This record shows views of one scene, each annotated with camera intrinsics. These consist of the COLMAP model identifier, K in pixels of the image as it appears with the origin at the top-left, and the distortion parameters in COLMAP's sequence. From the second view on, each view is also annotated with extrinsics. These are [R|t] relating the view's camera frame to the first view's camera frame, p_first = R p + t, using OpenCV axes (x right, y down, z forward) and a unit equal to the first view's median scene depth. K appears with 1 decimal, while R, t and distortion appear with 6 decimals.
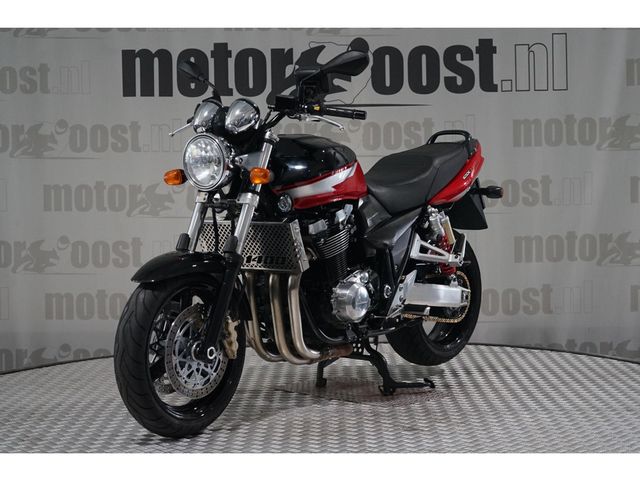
lens RADIAL K [[1265.2, 0, 320.0], [0, 1265.2, 240.0], [0, 0, 1]] dist [-0.024642, -0.037922]
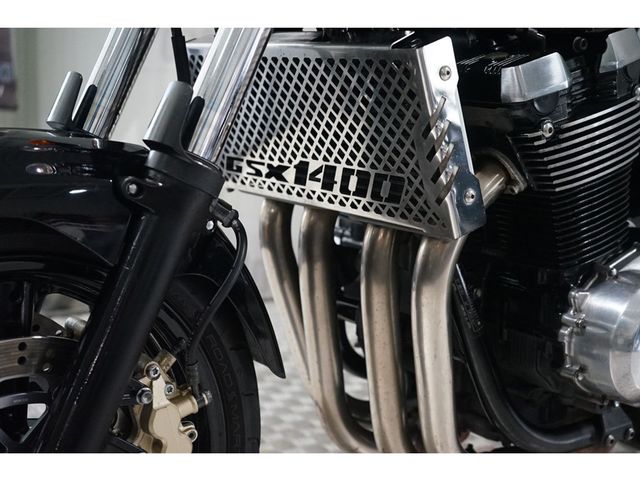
lens RADIAL K [[976.4, 0, 320.0], [0, 976.4, 240.0], [0, 0, 1]] dist [-0.021509, 0.038468]
pose [[0.960730, 0.096318, -0.260230, 0.011919], [-0.066909, 0.990563, 0.119613, 0.002515], [0.269296, -0.097504, 0.958109, 0.761134]]
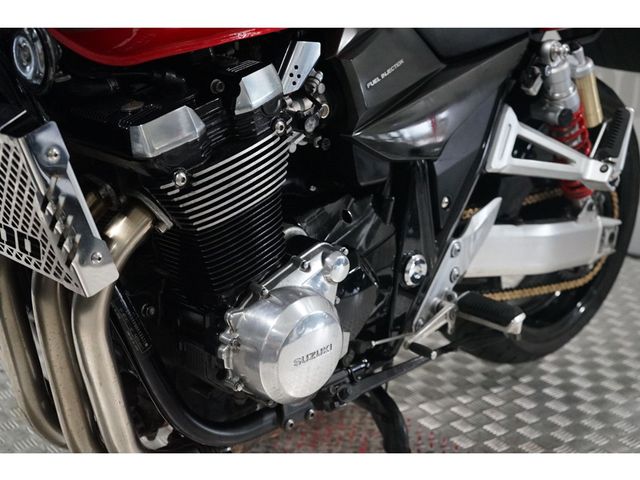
lens RADIAL K [[976.4, 0, 320.0], [0, 976.4, 240.0], [0, 0, 1]] dist [-0.021509, 0.038468]
pose [[0.991140, 0.069927, -0.112924, 0.060974], [-0.039213, 0.966348, 0.254231, -0.044759], [0.126901, -0.247550, 0.960528, 0.762866]]
